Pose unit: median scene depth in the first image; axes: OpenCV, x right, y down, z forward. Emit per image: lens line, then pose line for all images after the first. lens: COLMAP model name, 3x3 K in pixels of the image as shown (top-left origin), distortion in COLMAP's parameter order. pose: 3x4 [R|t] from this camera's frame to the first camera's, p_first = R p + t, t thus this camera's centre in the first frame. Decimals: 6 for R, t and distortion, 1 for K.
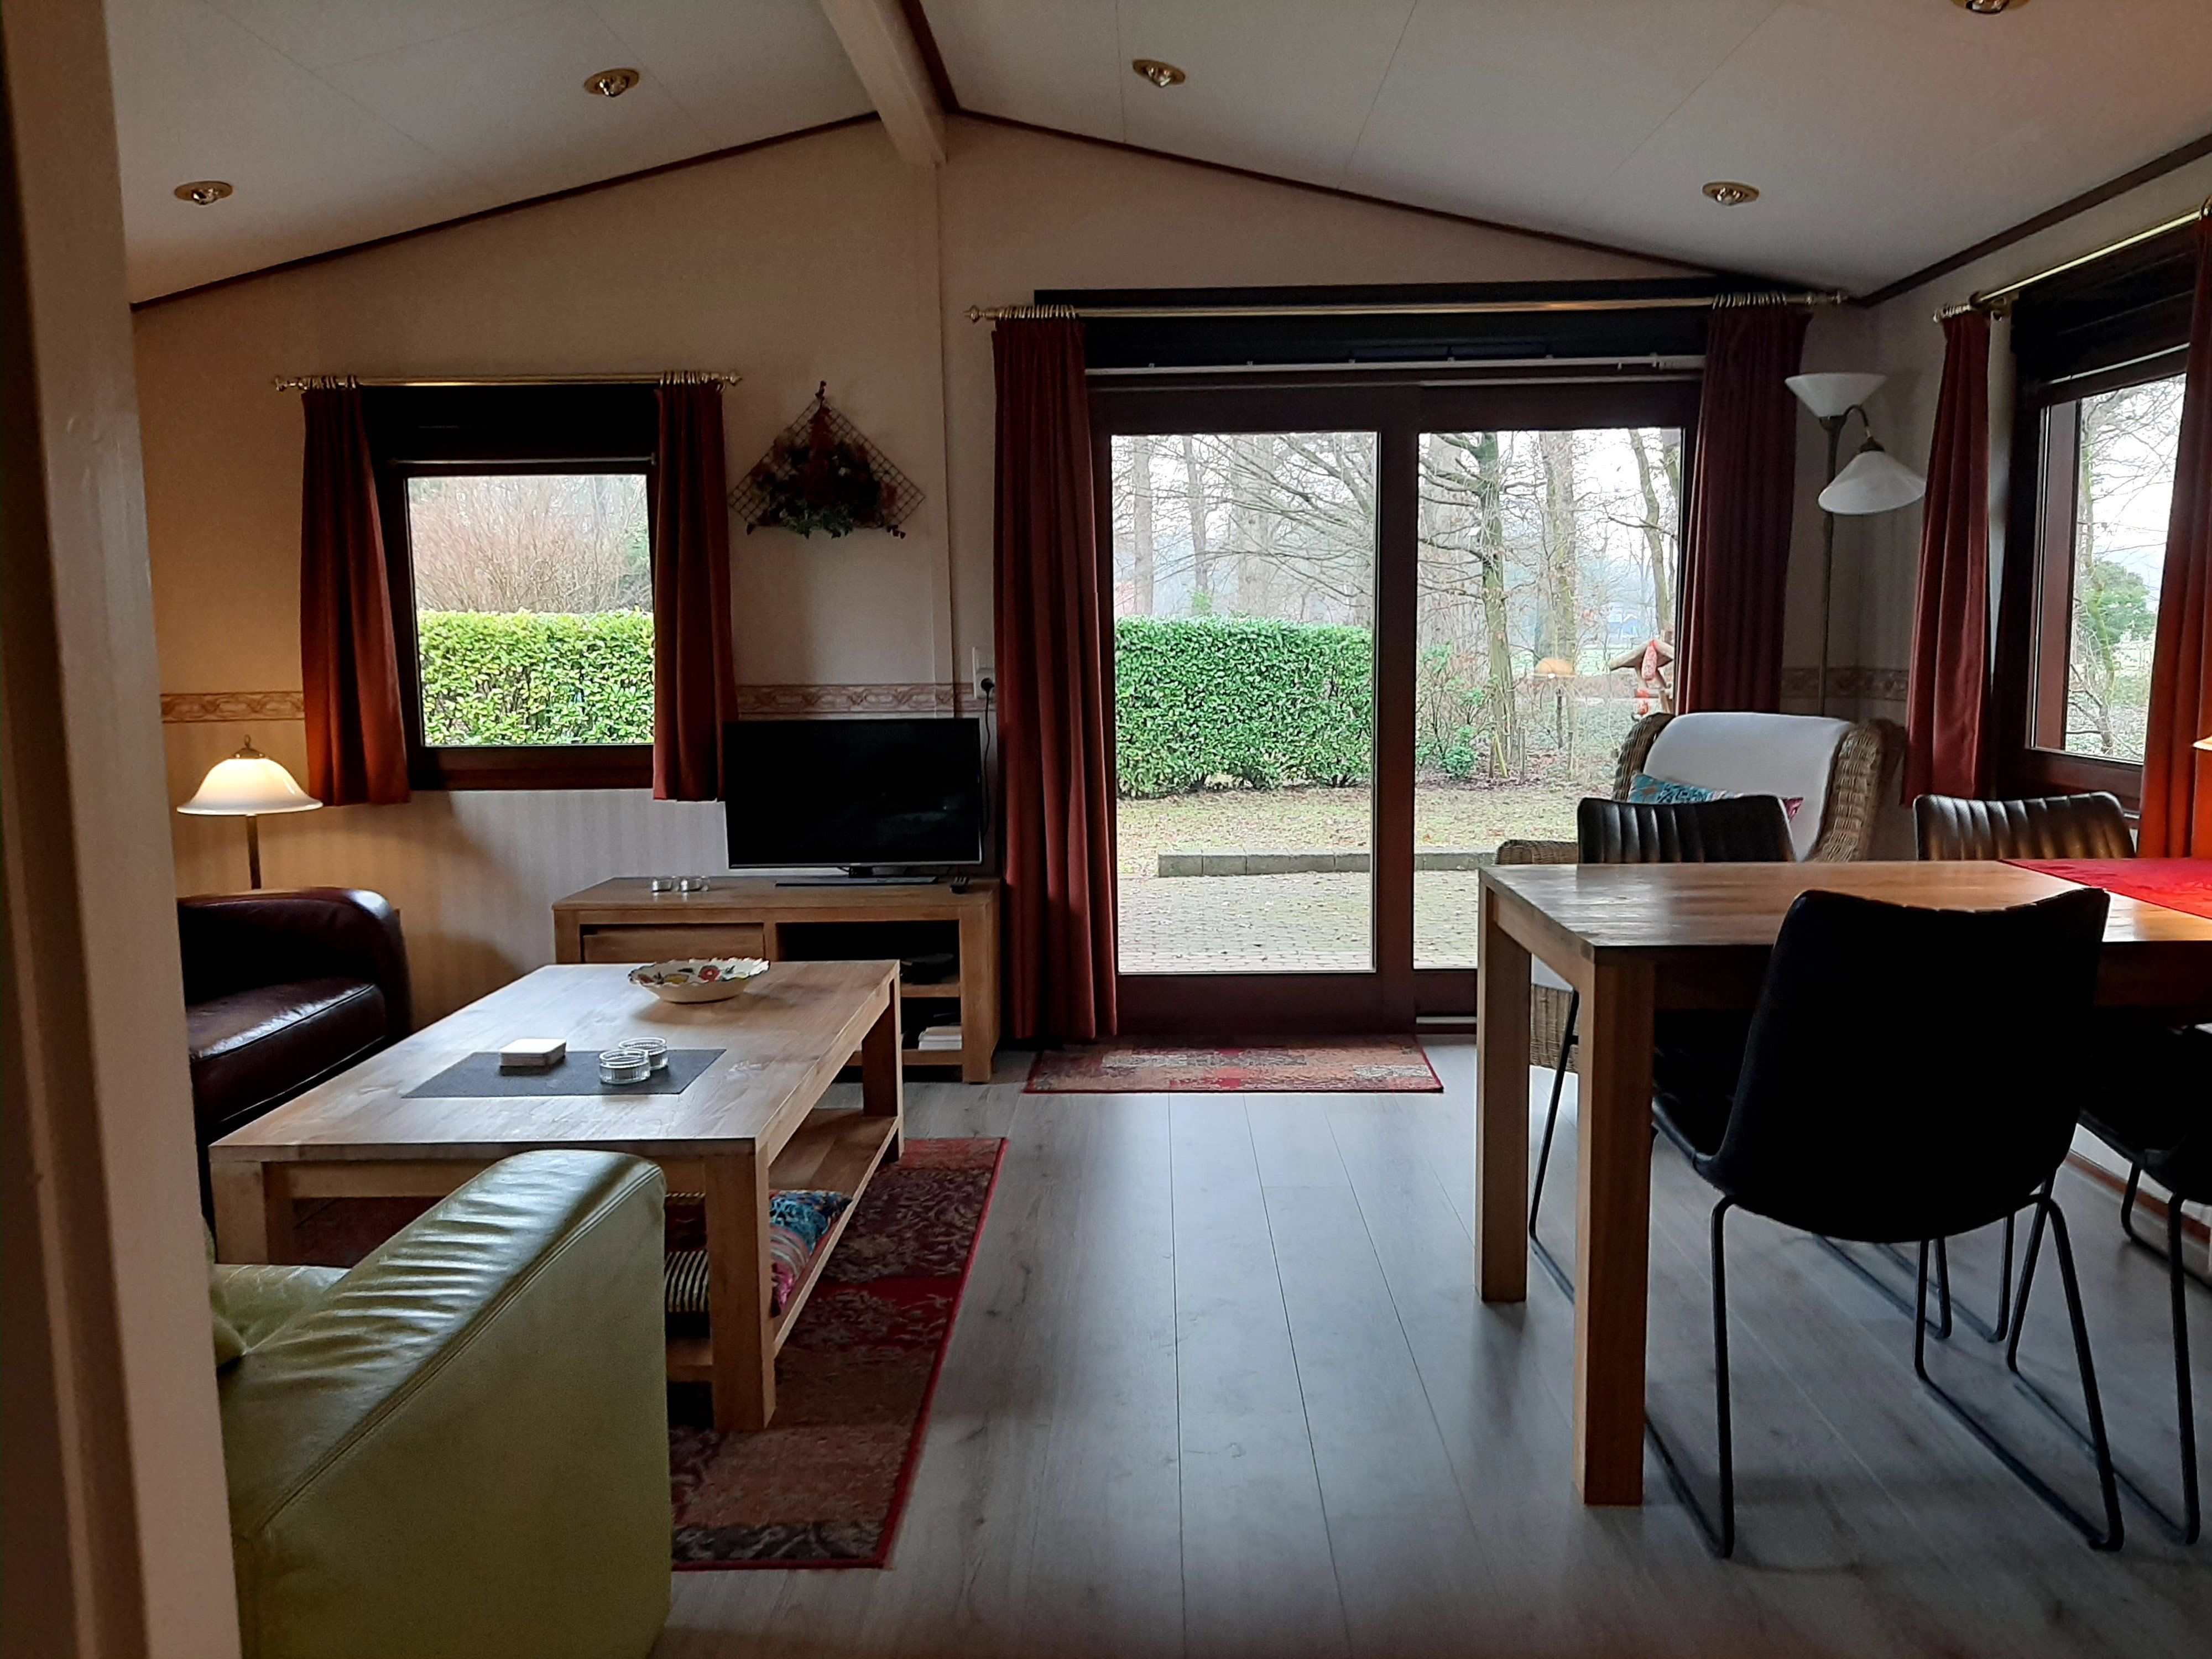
lens RADIAL K [[1715.7, 0, 1106.0], [0, 1715.7, 829.5], [0, 0, 1]] dist [0.083612, -0.166989]
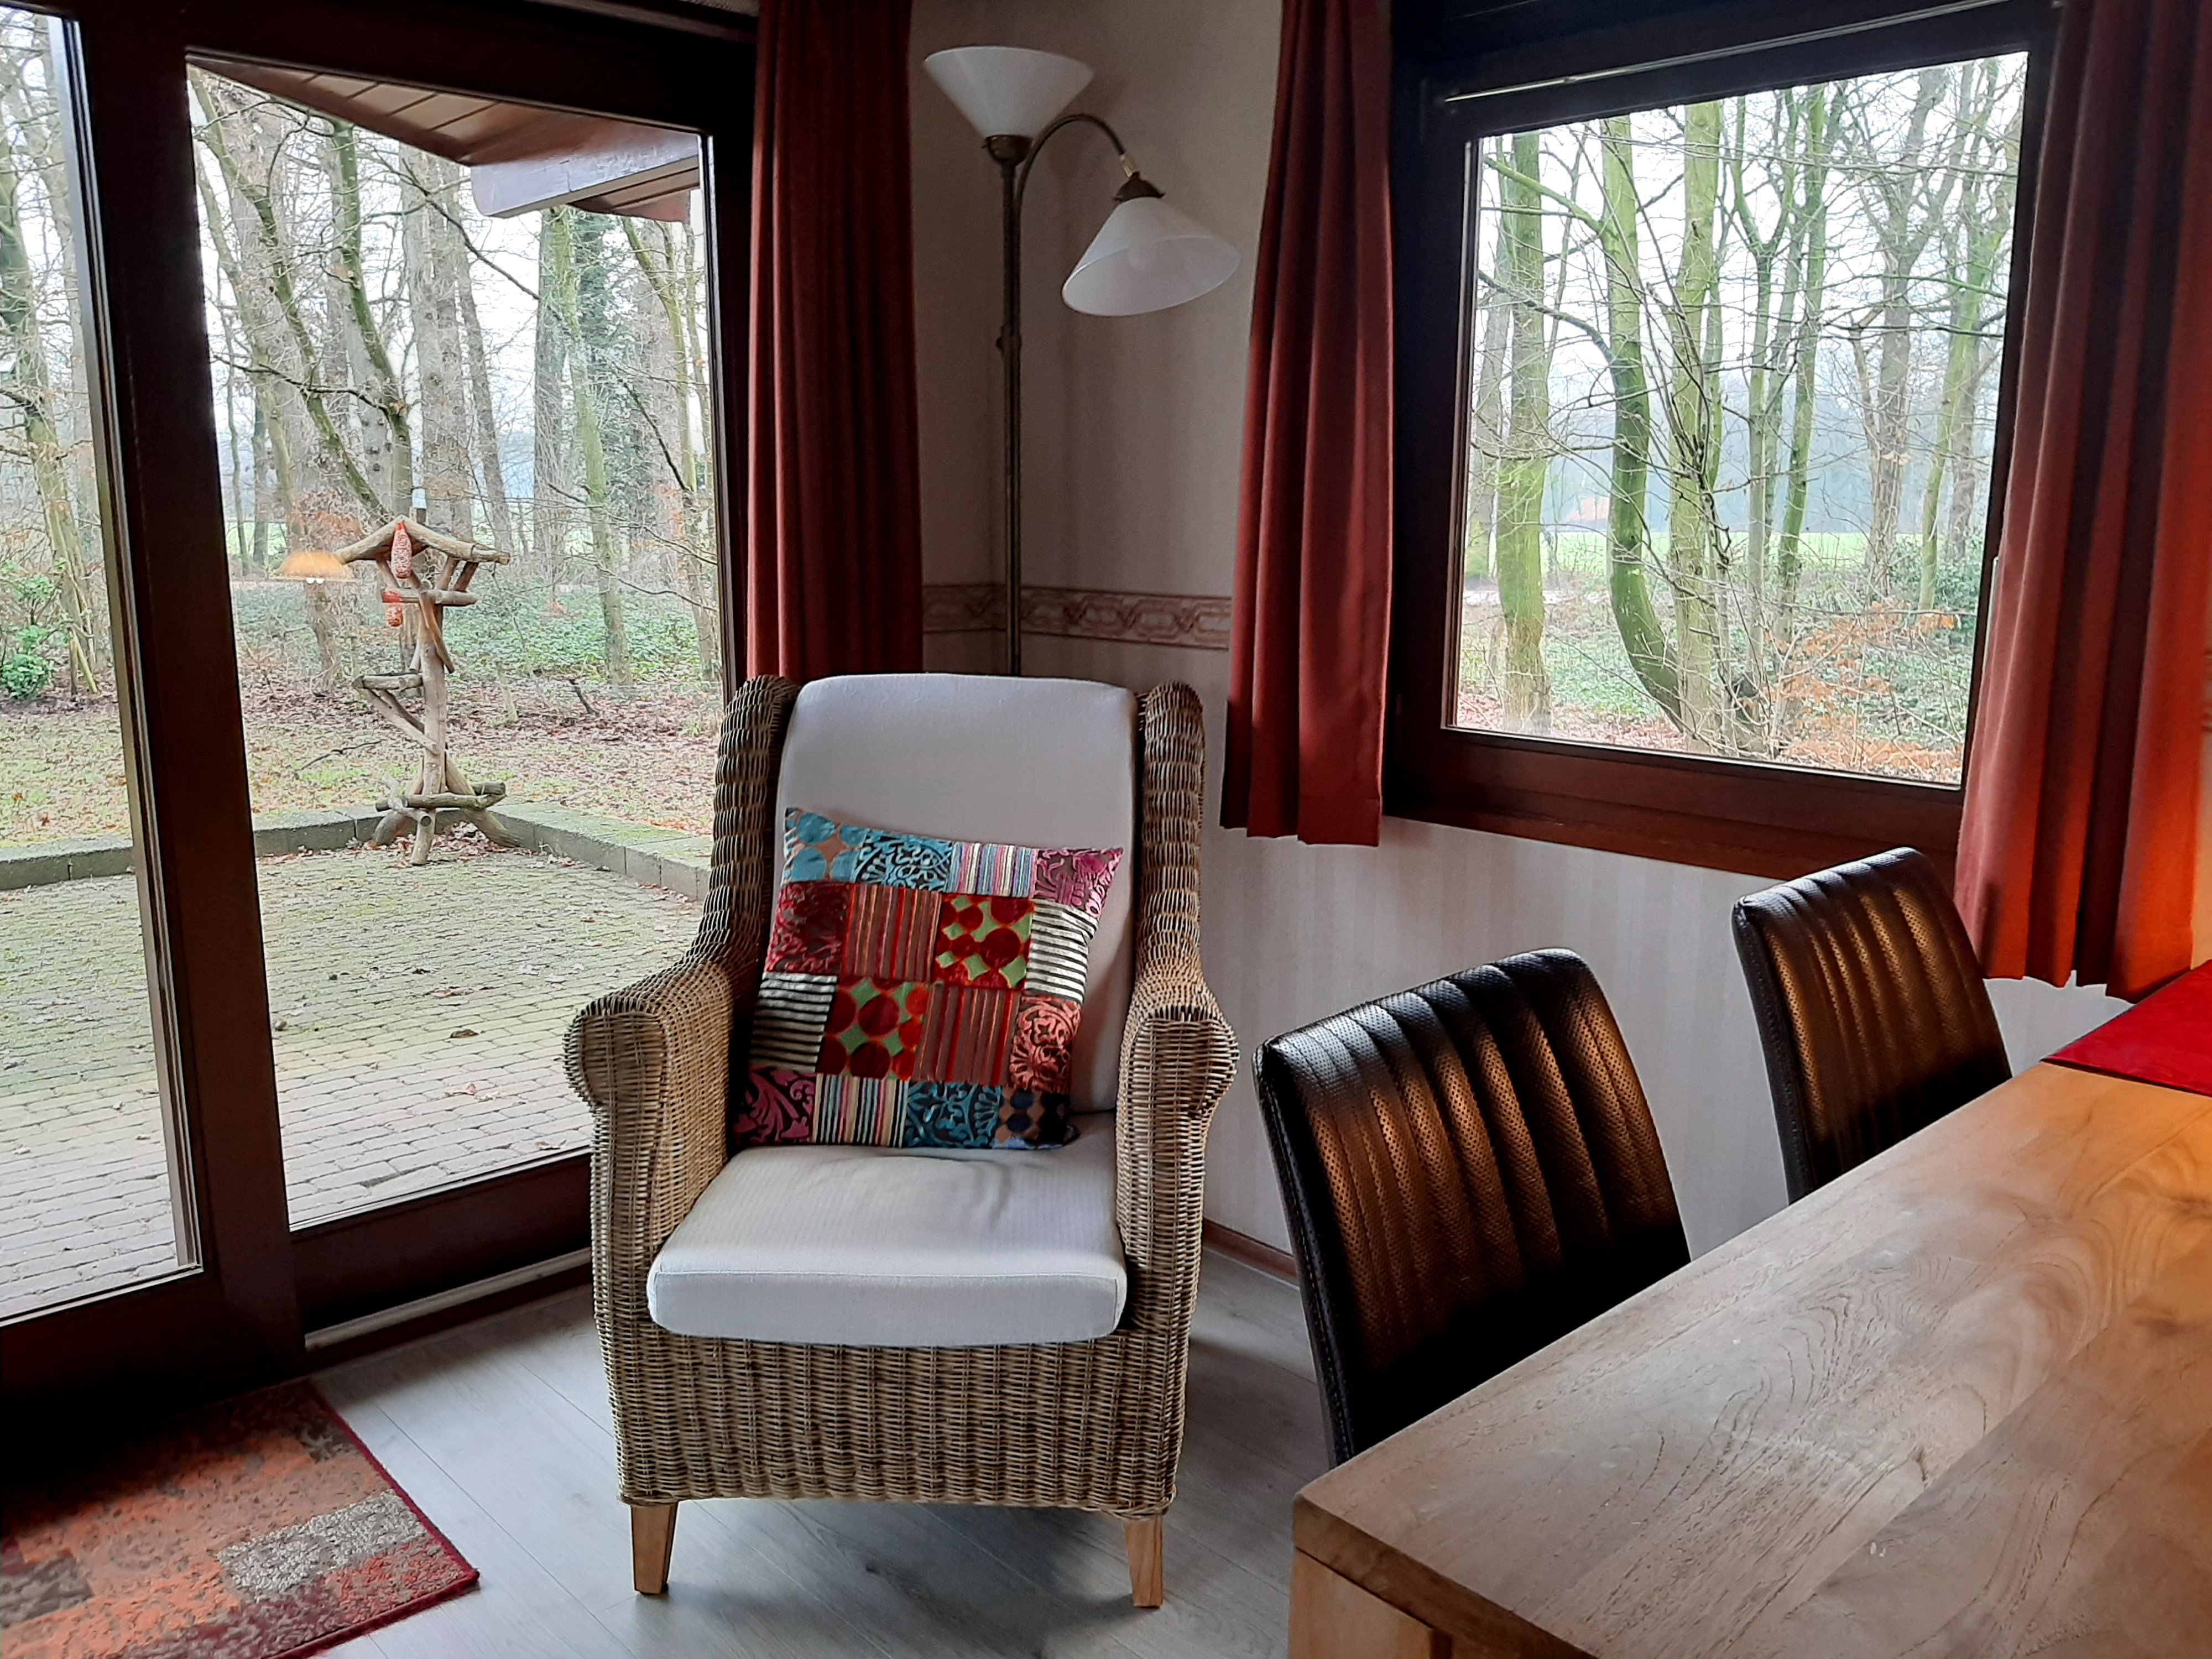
lens RADIAL K [[1715.7, 0, 1106.0], [0, 1715.7, 829.5], [0, 0, 1]] dist [0.083612, -0.166989]
pose [[0.707364, -0.116826, 0.697129, 0.023228], [0.066283, 0.992865, 0.099129, -0.064170], [-0.703735, -0.023912, 0.710060, 0.531781]]
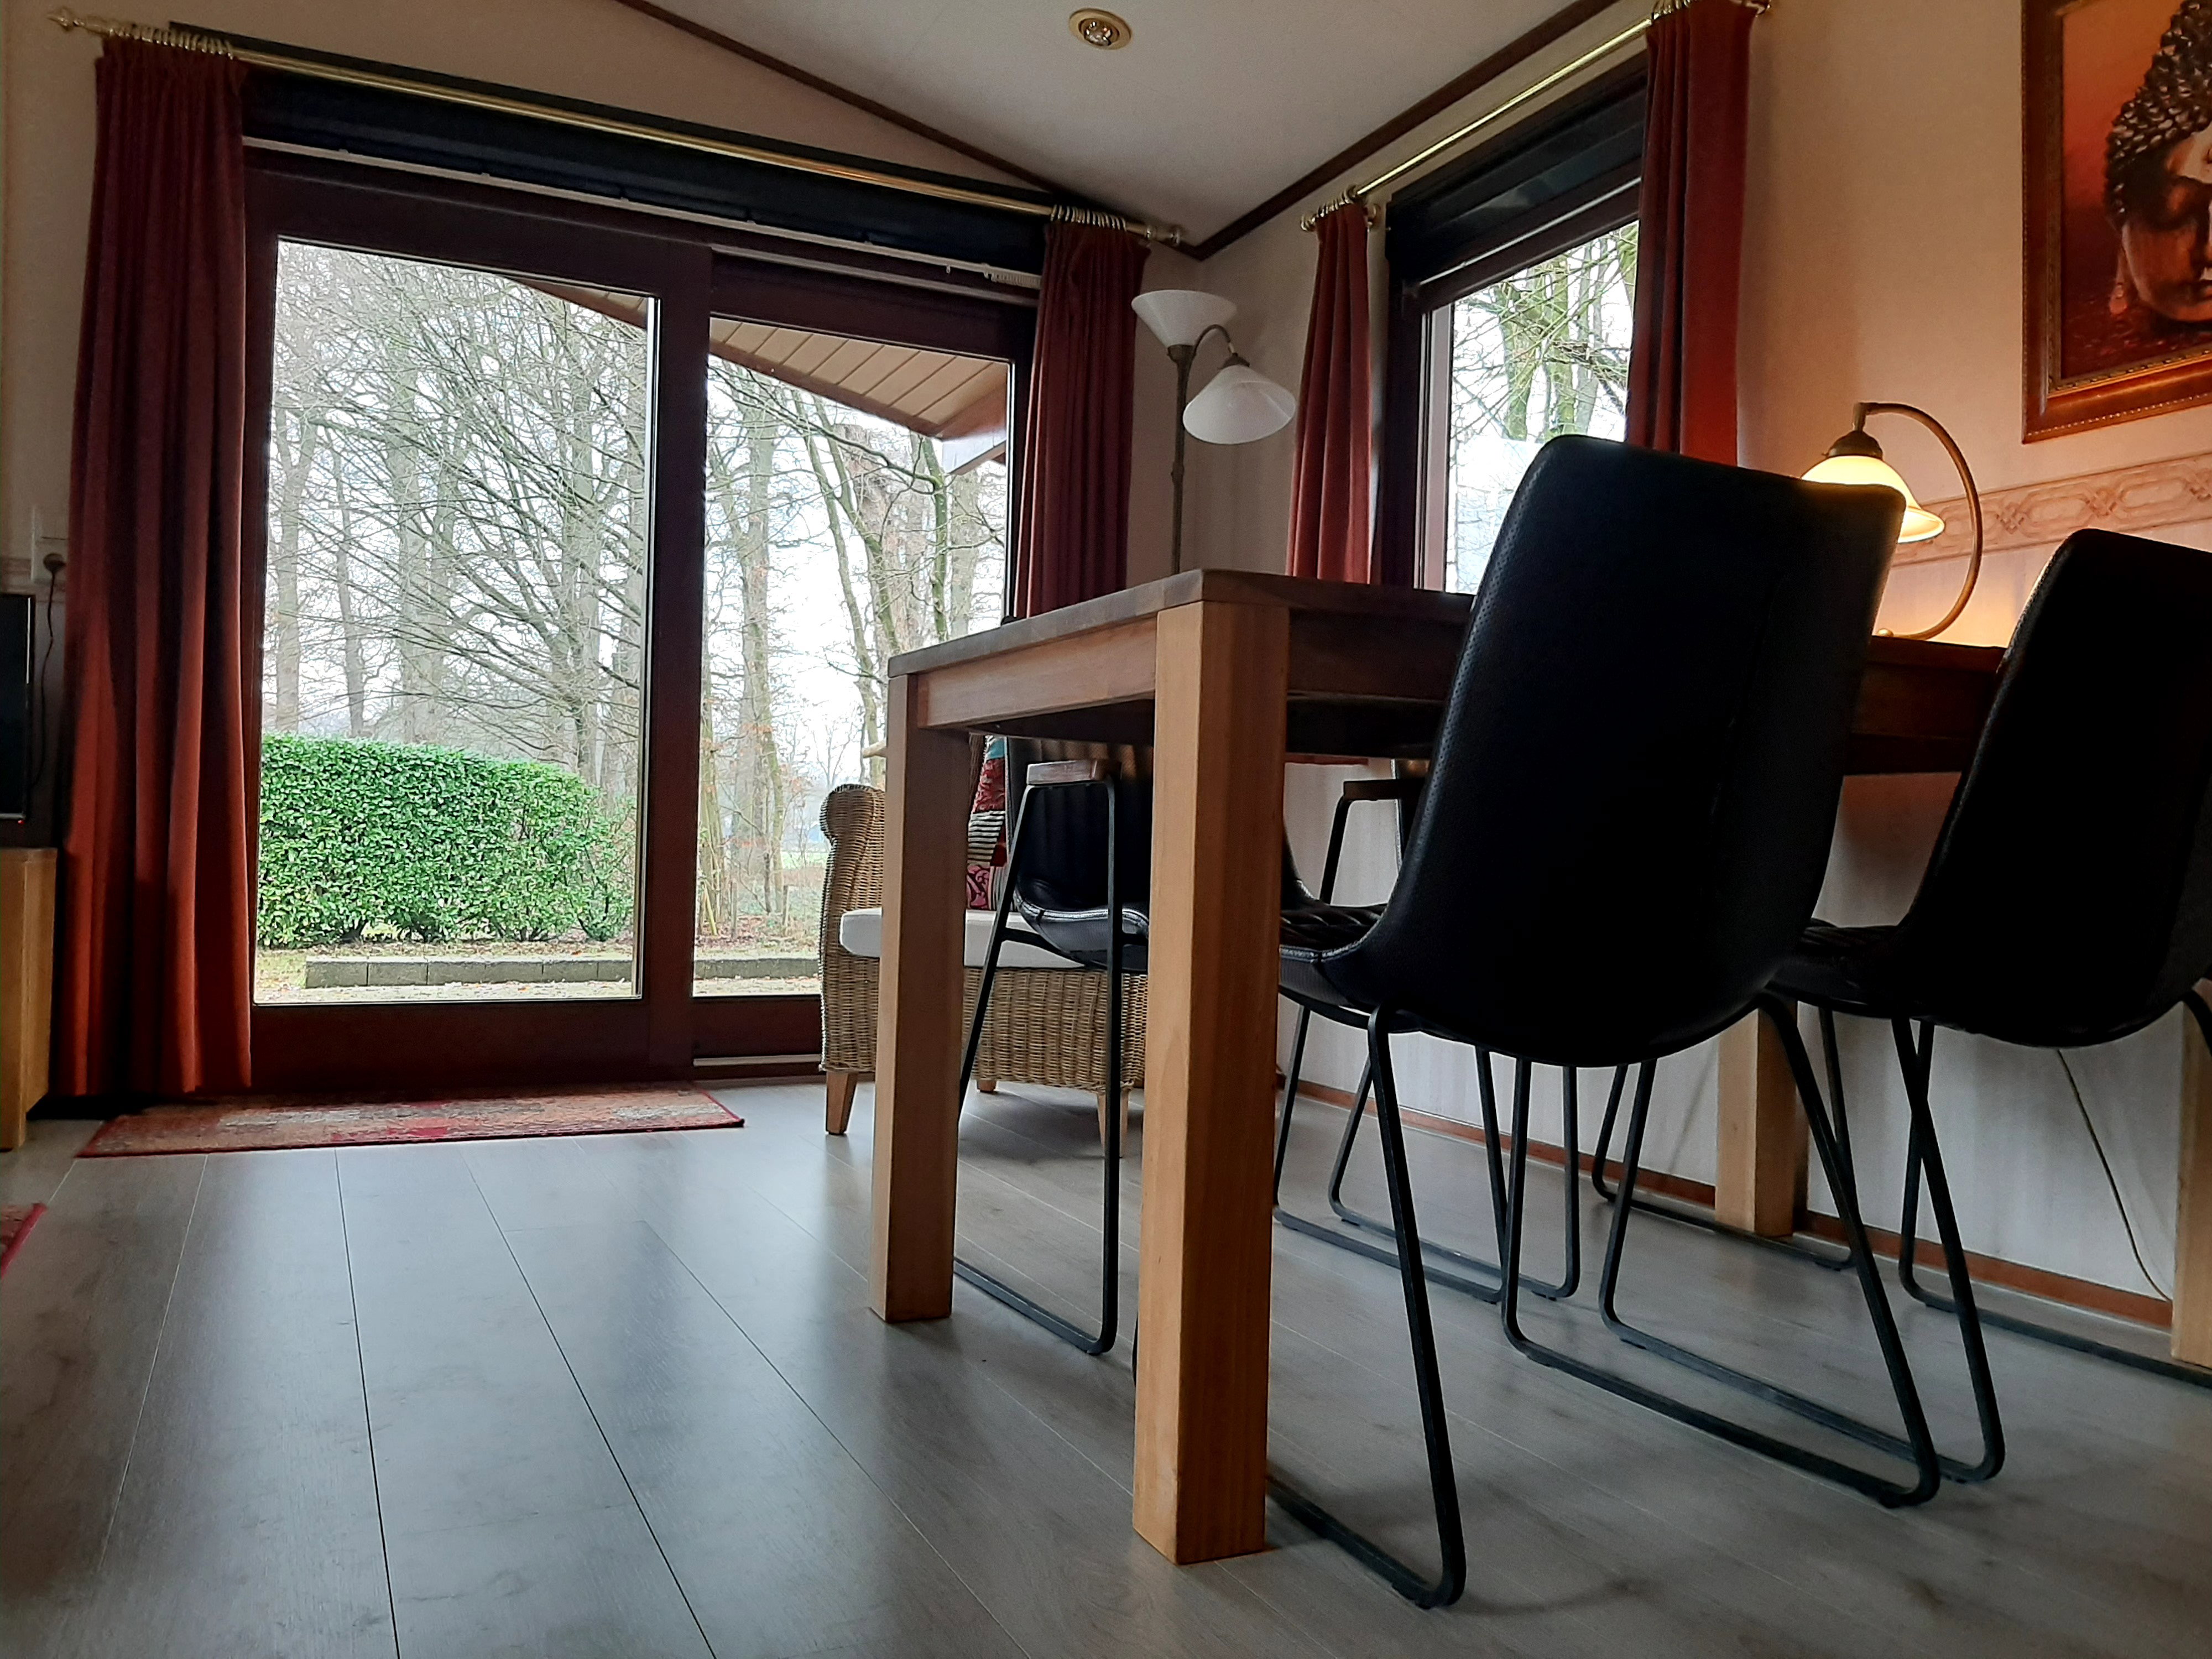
lens RADIAL K [[1714.0, 0, 1164.6], [0, 1714.0, 829.0], [0, 0, 1]] dist [0.059979, -0.147110]
pose [[0.879064, 0.040557, 0.474975, -0.001313], [0.017228, 0.993021, -0.116675, 0.103925], [-0.476392, 0.110748, 0.872230, 0.234424]]
